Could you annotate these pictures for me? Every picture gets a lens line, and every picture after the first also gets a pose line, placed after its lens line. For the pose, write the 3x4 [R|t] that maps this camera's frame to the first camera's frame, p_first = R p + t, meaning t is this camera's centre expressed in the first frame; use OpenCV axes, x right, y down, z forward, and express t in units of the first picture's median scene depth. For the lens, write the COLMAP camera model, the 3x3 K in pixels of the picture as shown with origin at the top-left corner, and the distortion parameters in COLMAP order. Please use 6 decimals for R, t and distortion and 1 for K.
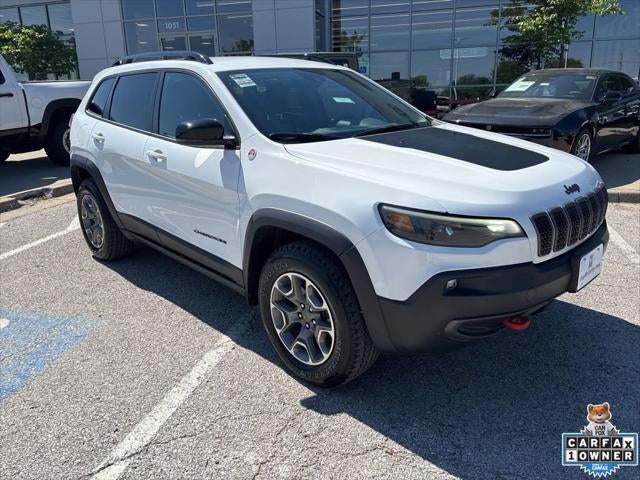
lens RADIAL K [[482.0, 0, 327.1], [0, 482.0, 234.7], [0, 0, 1]] dist [0.061049, -0.065012]
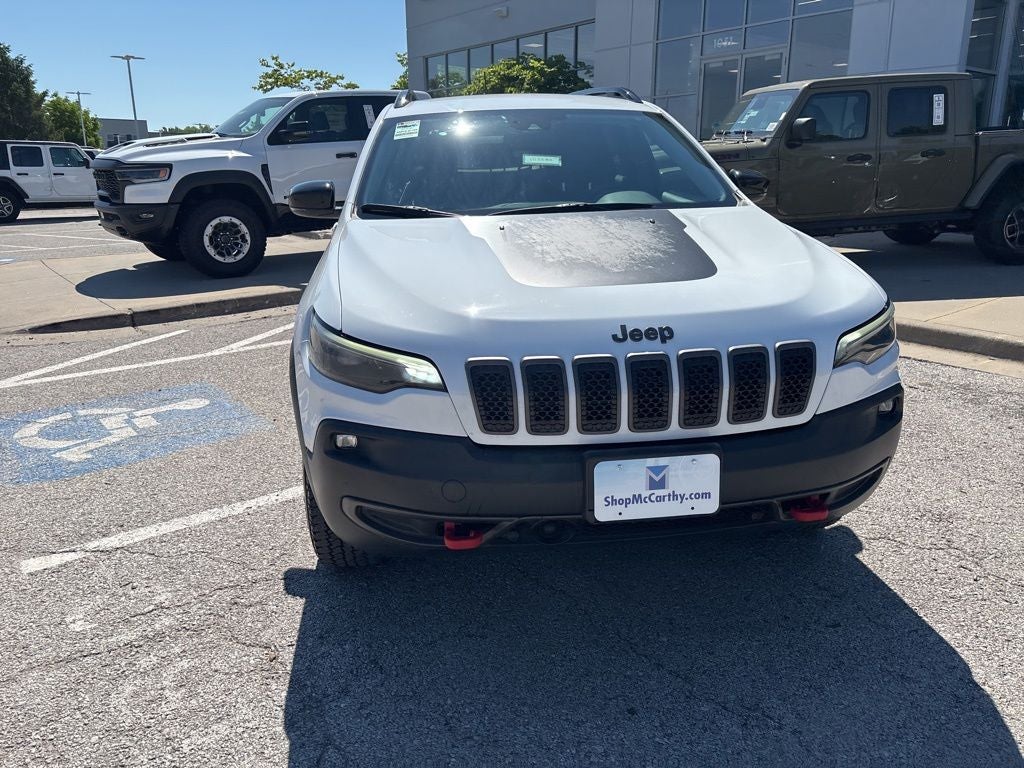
lens RADIAL K [[778.6, 0, 512.0], [0, 778.6, 384.0], [0, 0, 1]] dist [0.034785, -0.030554]
pose [[0.793004, 0.180066, -0.581997, 0.779920], [-0.175158, 0.982374, 0.065277, -0.062074], [0.583493, 0.050176, 0.810567, 0.204154]]
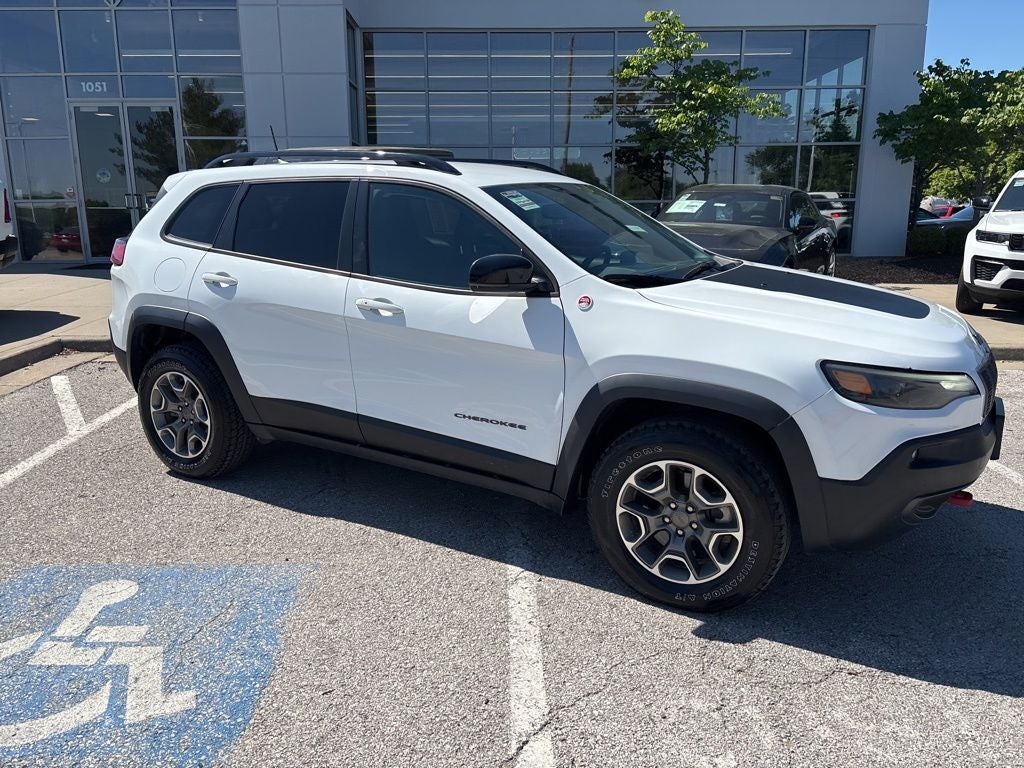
lens RADIAL K [[773.0, 0, 512.0], [0, 773.0, 379.9], [0, 0, 1]] dist [0.058982, -0.071998]
pose [[0.961866, -0.037426, 0.270947, -0.575206], [0.054200, 0.997031, -0.054691, 0.007579], [-0.268096, 0.067290, 0.961039, -0.084987]]
